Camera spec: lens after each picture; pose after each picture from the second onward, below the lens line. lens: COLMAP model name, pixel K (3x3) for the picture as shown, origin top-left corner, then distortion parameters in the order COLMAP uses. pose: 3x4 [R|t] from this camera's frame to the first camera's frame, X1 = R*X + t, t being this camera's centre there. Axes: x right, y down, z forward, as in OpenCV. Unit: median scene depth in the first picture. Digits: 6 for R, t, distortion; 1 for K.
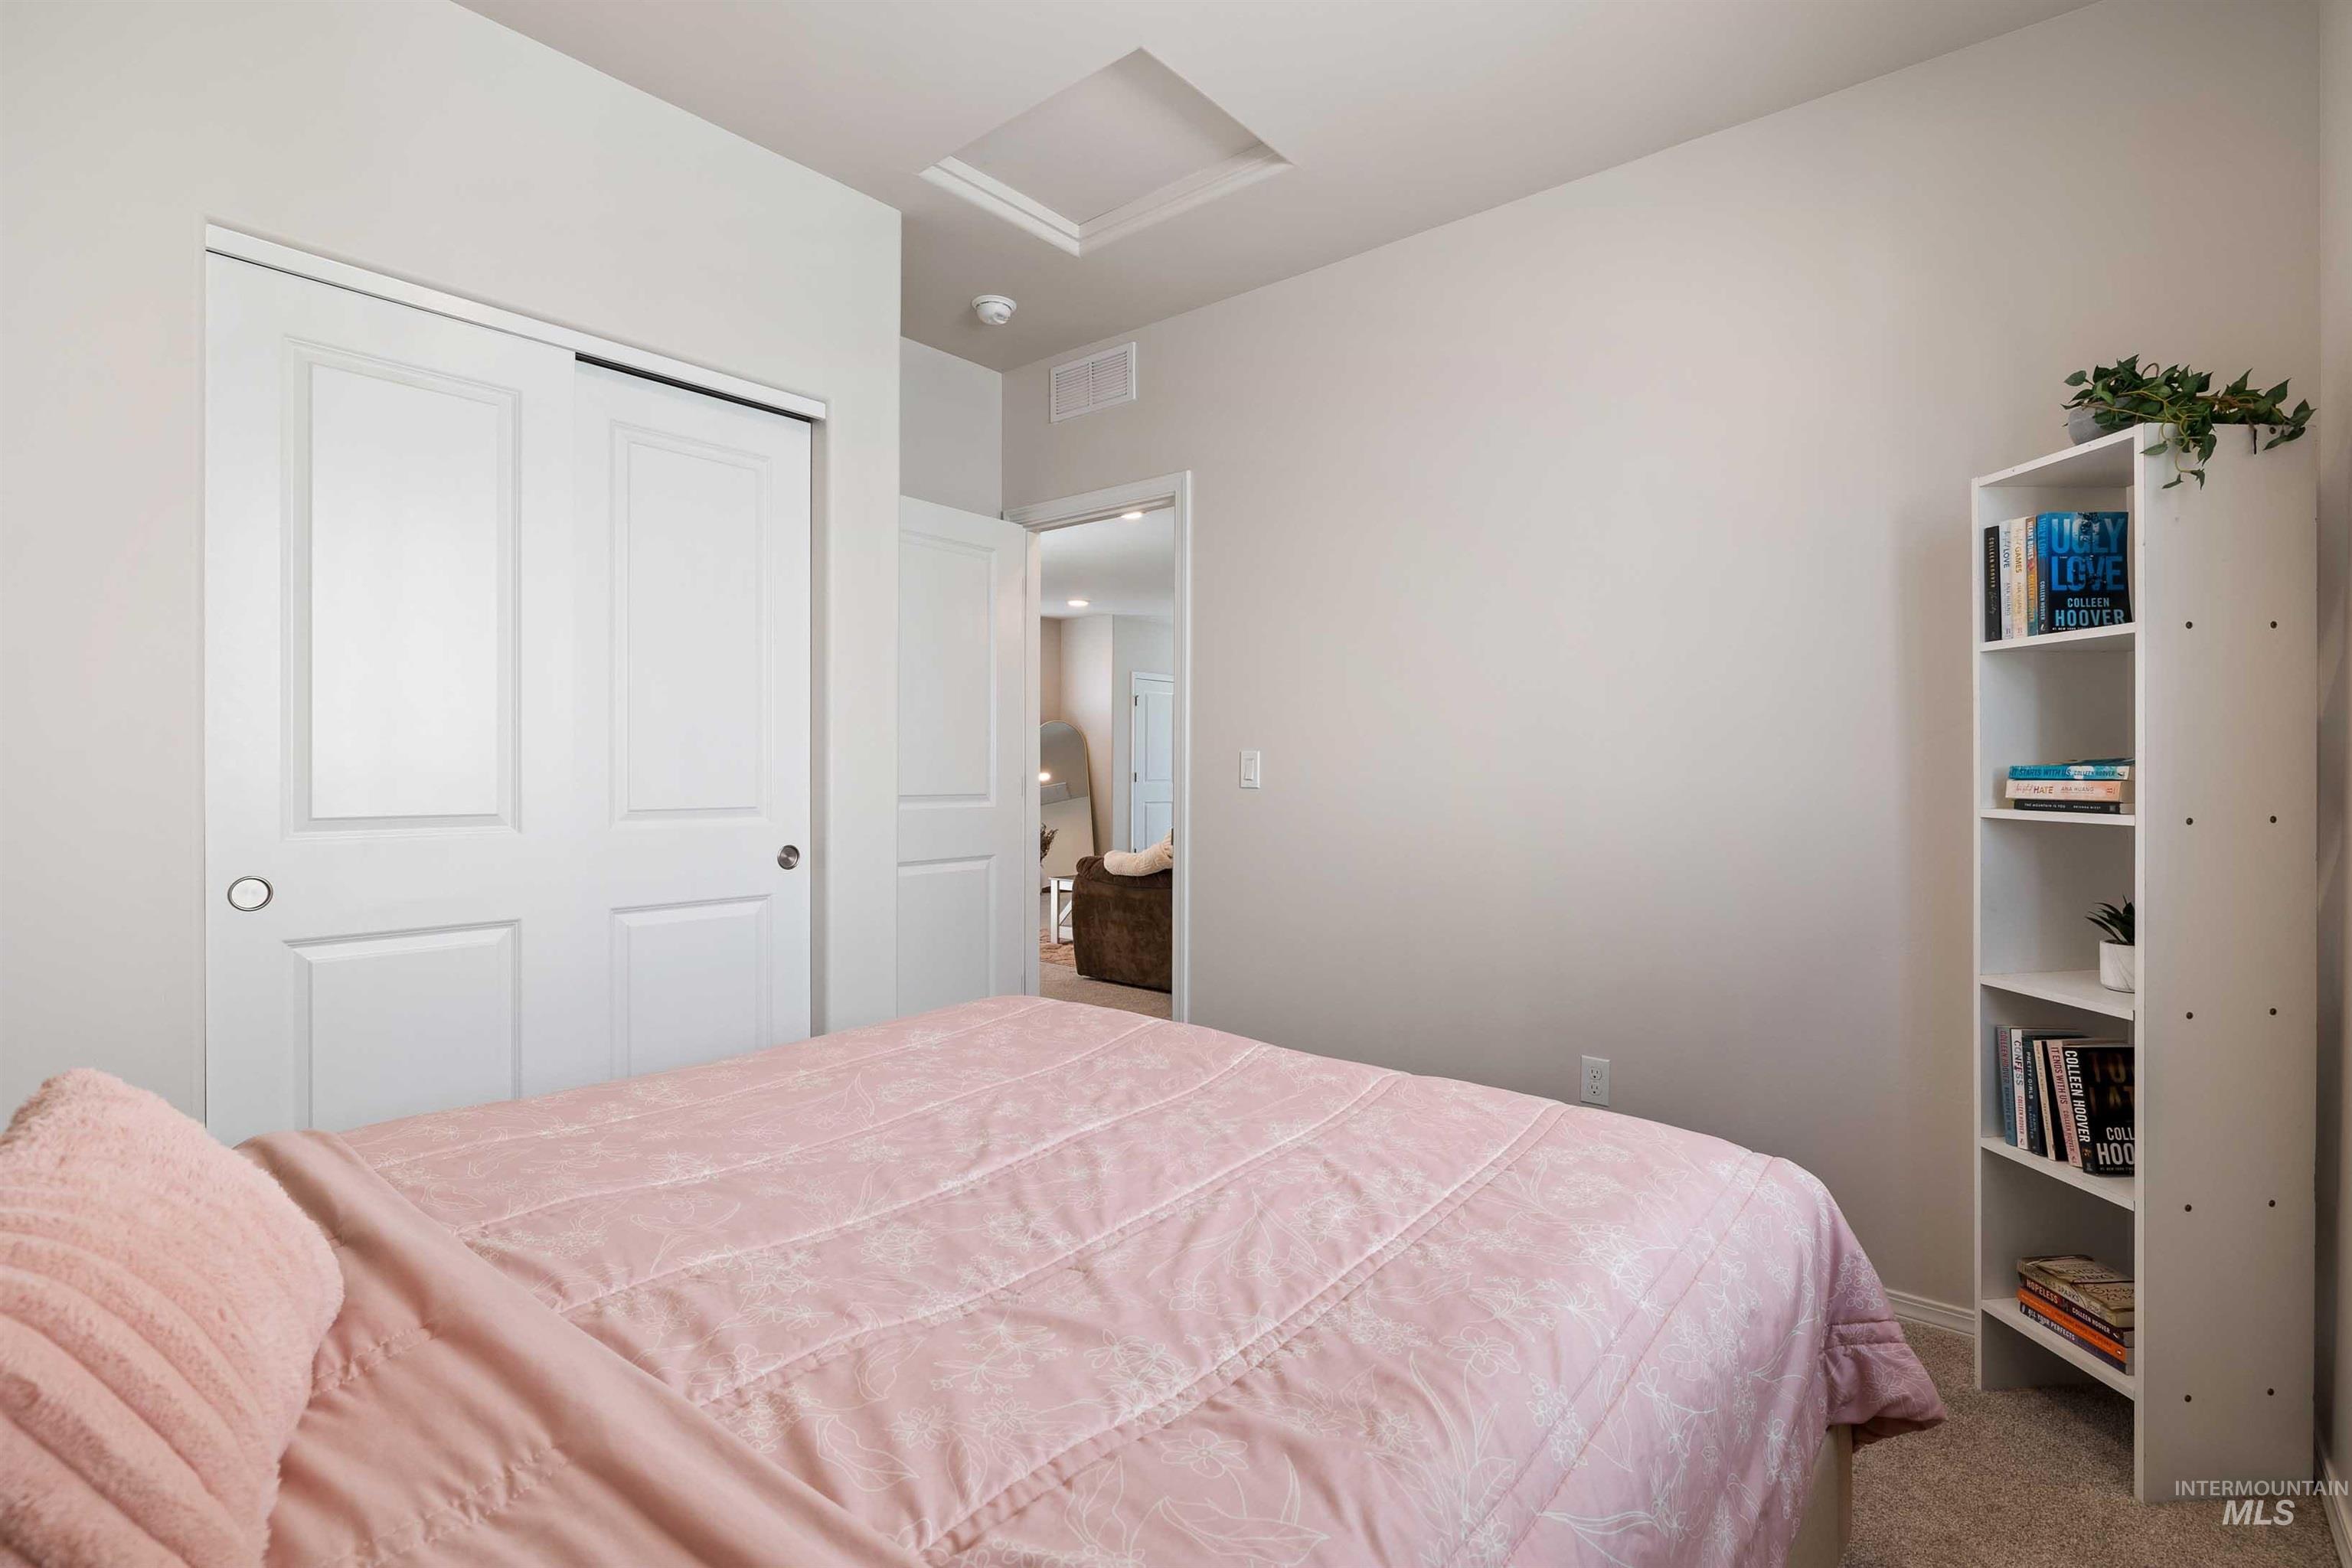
lens RADIAL K [[1097.4, 0, 1176.0], [0, 1097.4, 784.0], [0, 0, 1]] dist [-0.000017, -0.000005]
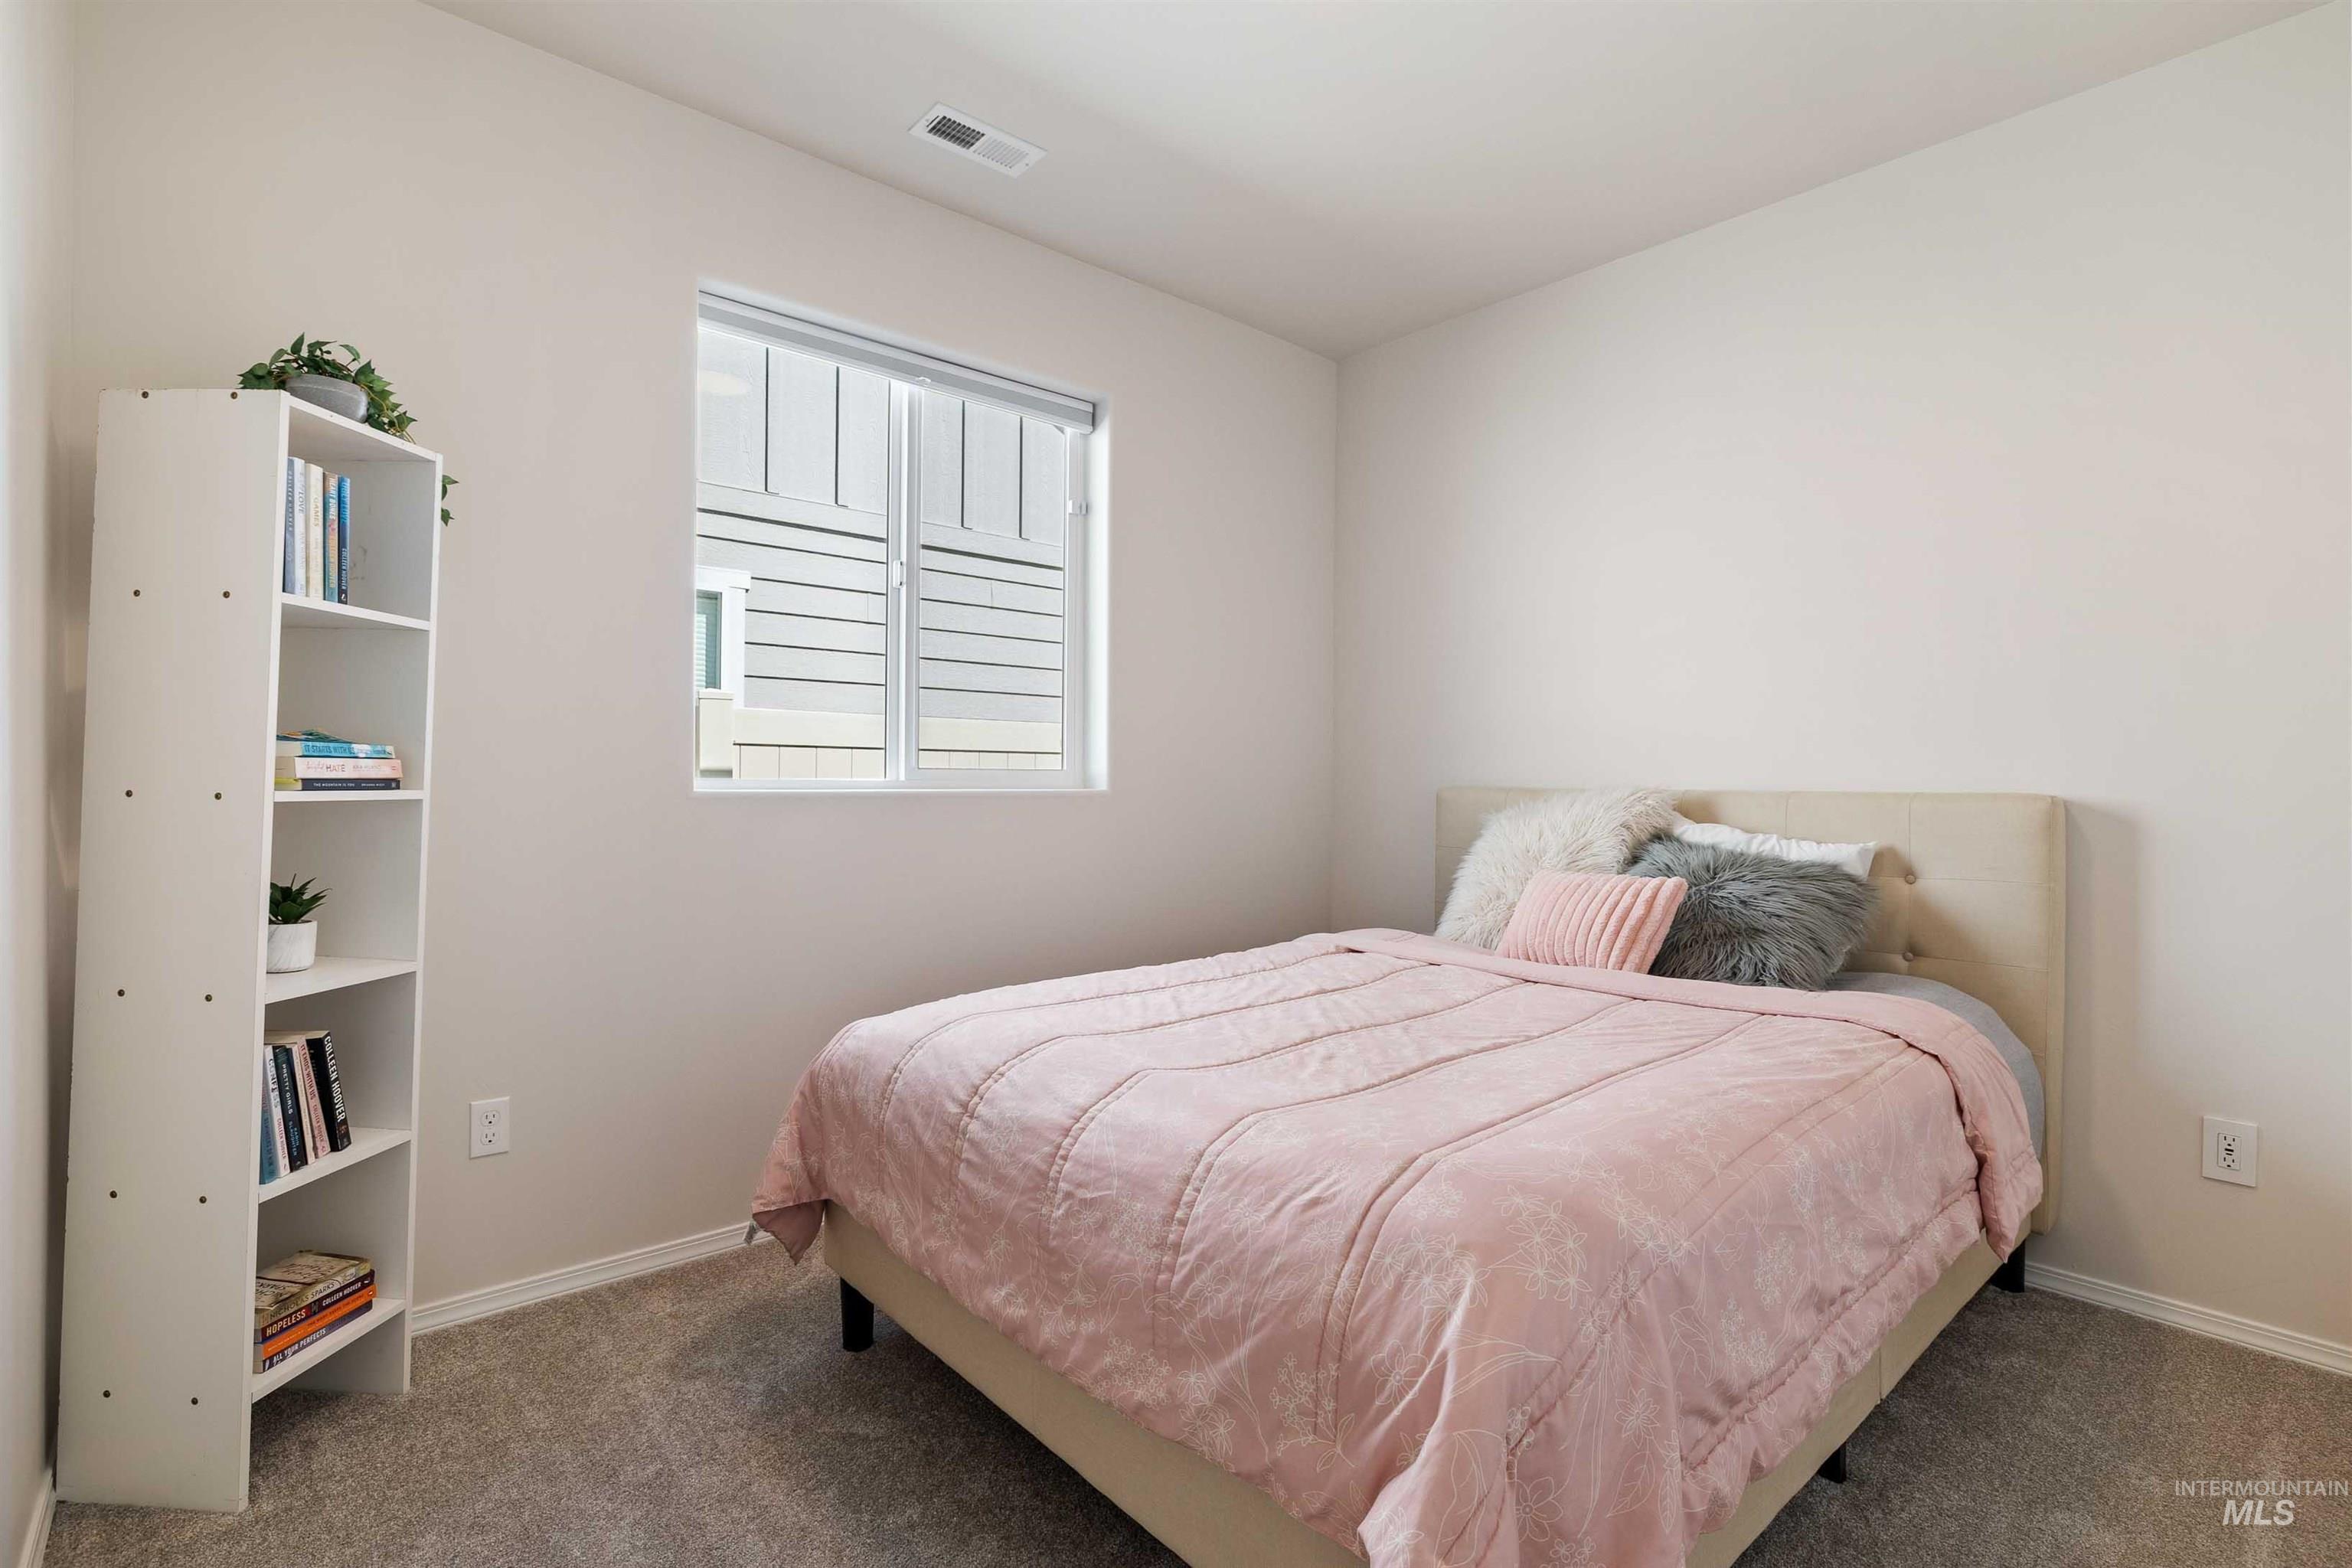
lens RADIAL K [[1097.4, 0, 1176.0], [0, 1097.4, 784.0], [0, 0, 1]] dist [-0.000017, -0.000005]
pose [[-0.987026, -0.013061, 0.160030, -0.077034], [-0.010346, 0.999788, 0.017784, -0.005339], [-0.160228, 0.015897, -0.986952, 1.849277]]
